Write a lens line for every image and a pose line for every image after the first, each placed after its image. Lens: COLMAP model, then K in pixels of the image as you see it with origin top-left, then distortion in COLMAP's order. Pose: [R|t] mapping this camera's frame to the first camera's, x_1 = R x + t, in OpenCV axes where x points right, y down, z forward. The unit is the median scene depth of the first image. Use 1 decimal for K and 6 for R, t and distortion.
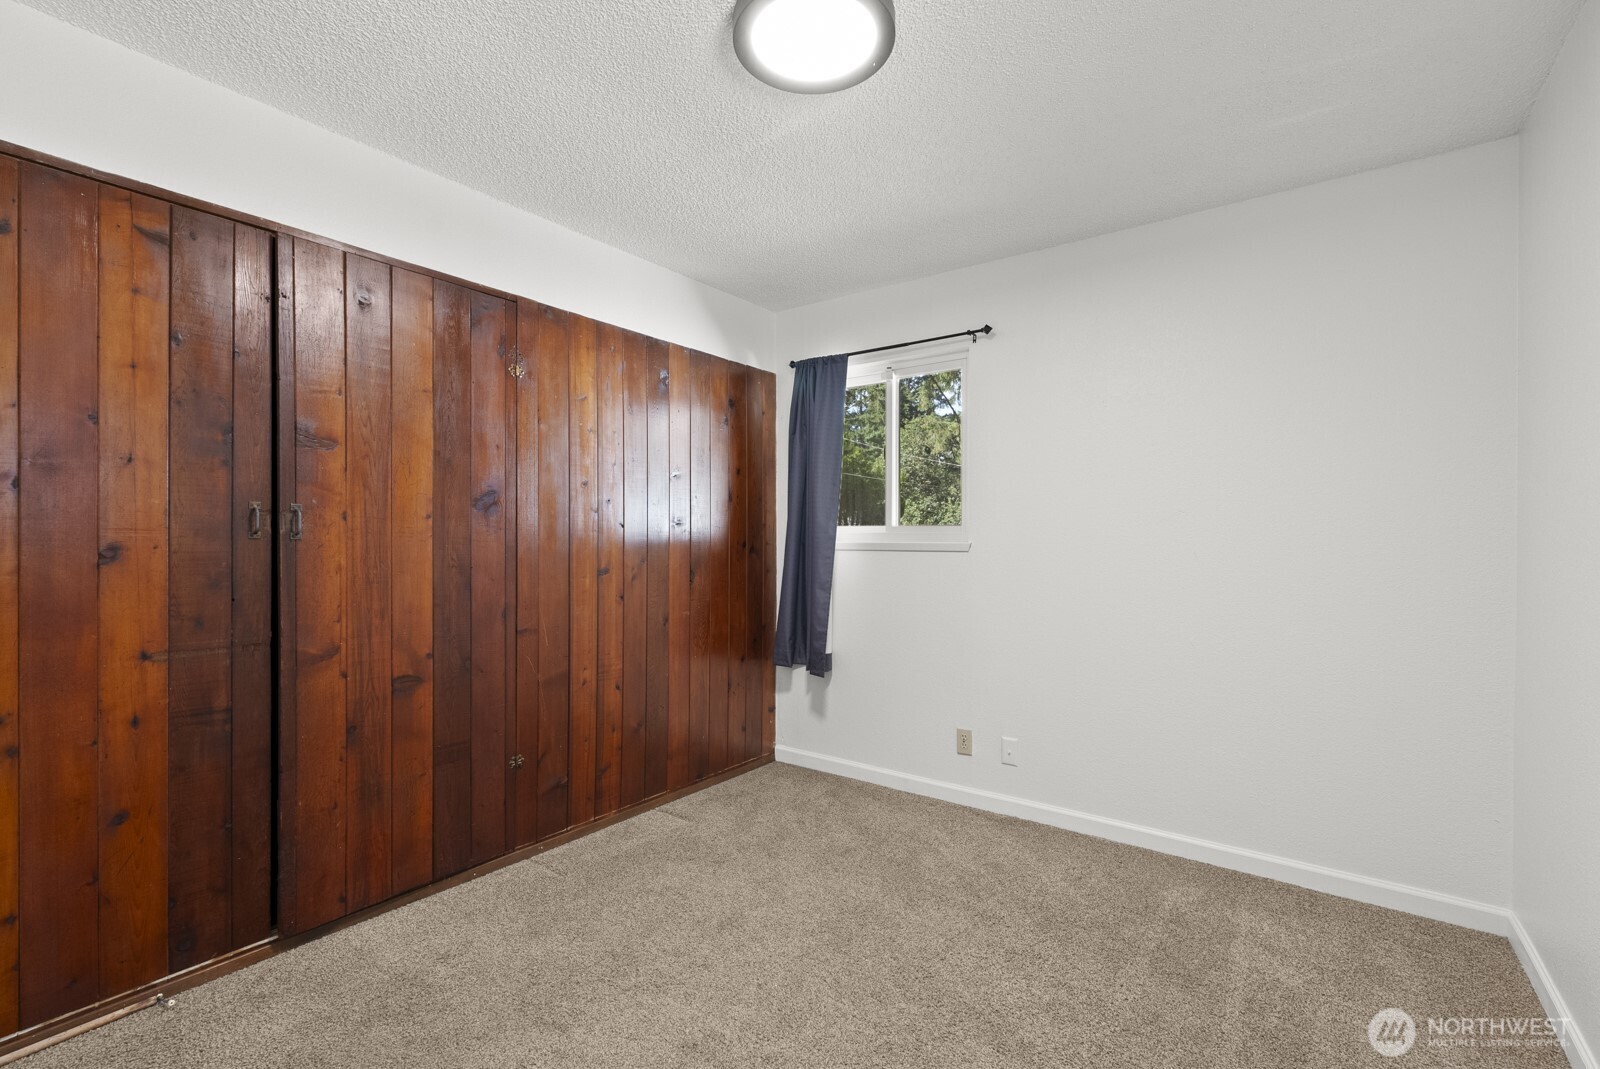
lens RADIAL K [[719.3, 0, 800.0], [0, 719.3, 534.5], [0, 0, 1]] dist [0.002385, 0.000659]
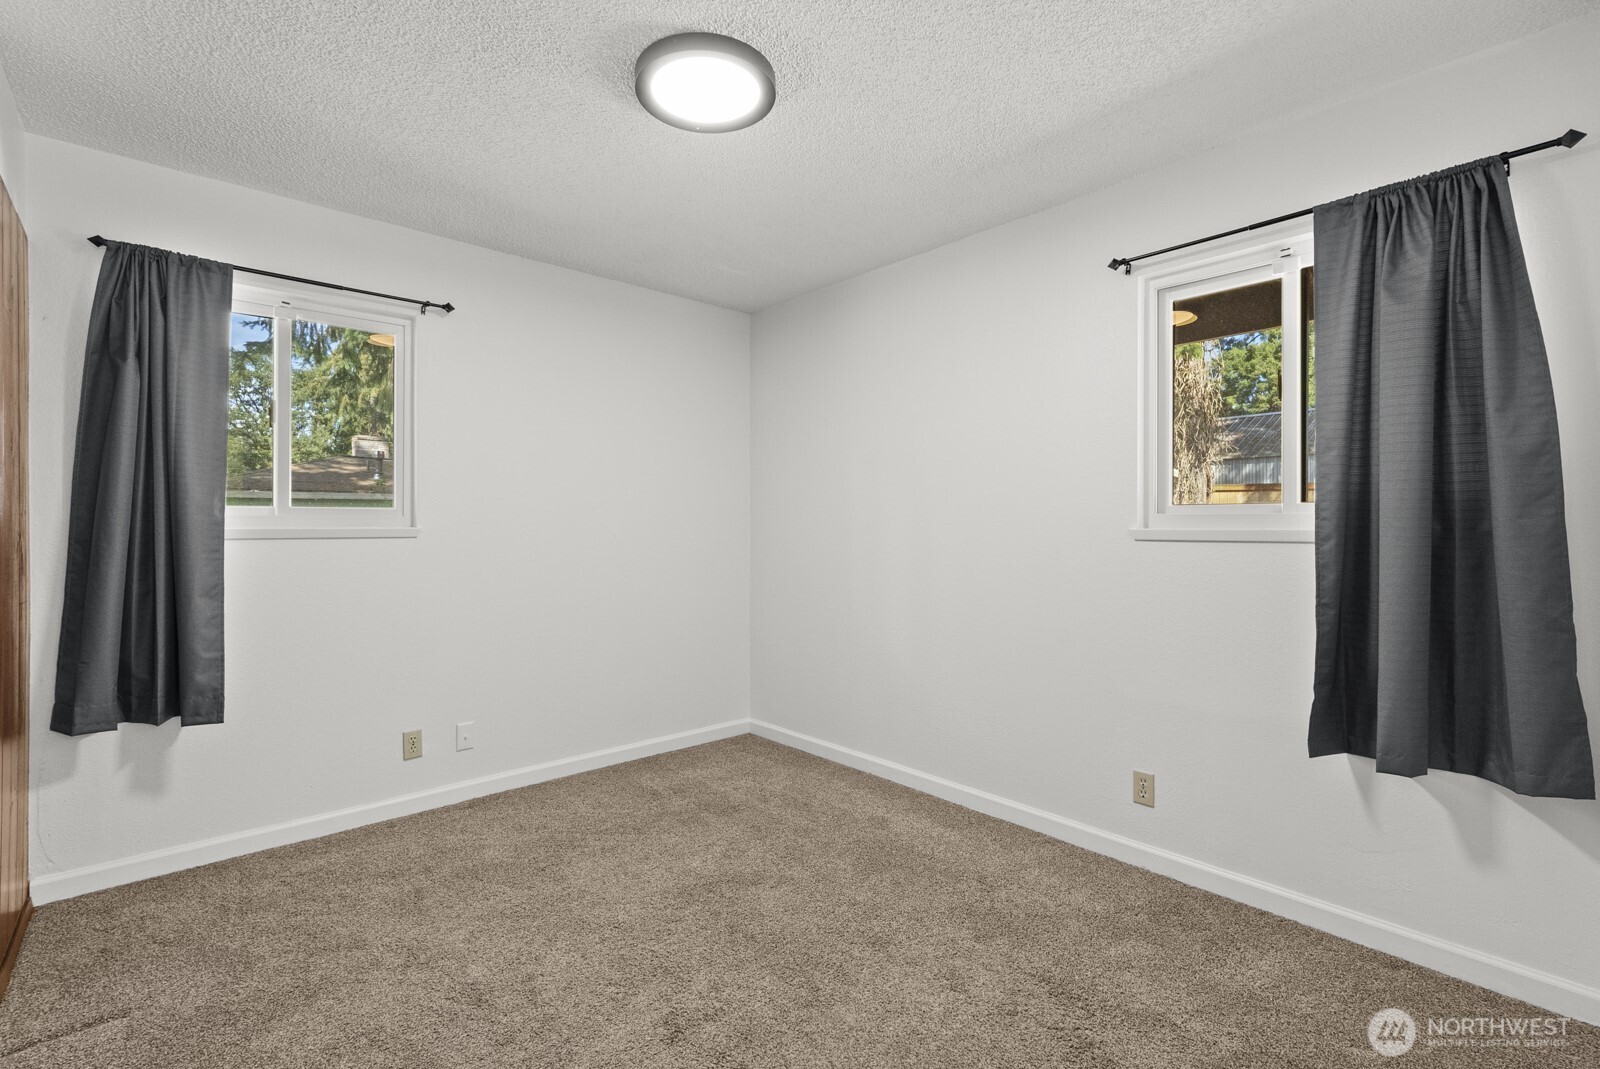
lens RADIAL K [[719.5, 0, 801.4], [0, 719.5, 515.4], [0, 0, 1]] dist [0.000681, 0.000108]
pose [[0.188690, 0.010572, 0.981980, -0.572289], [-0.008938, 0.999919, -0.009048, -0.001225], [-0.981996, -0.007070, 0.188769, 0.332943]]
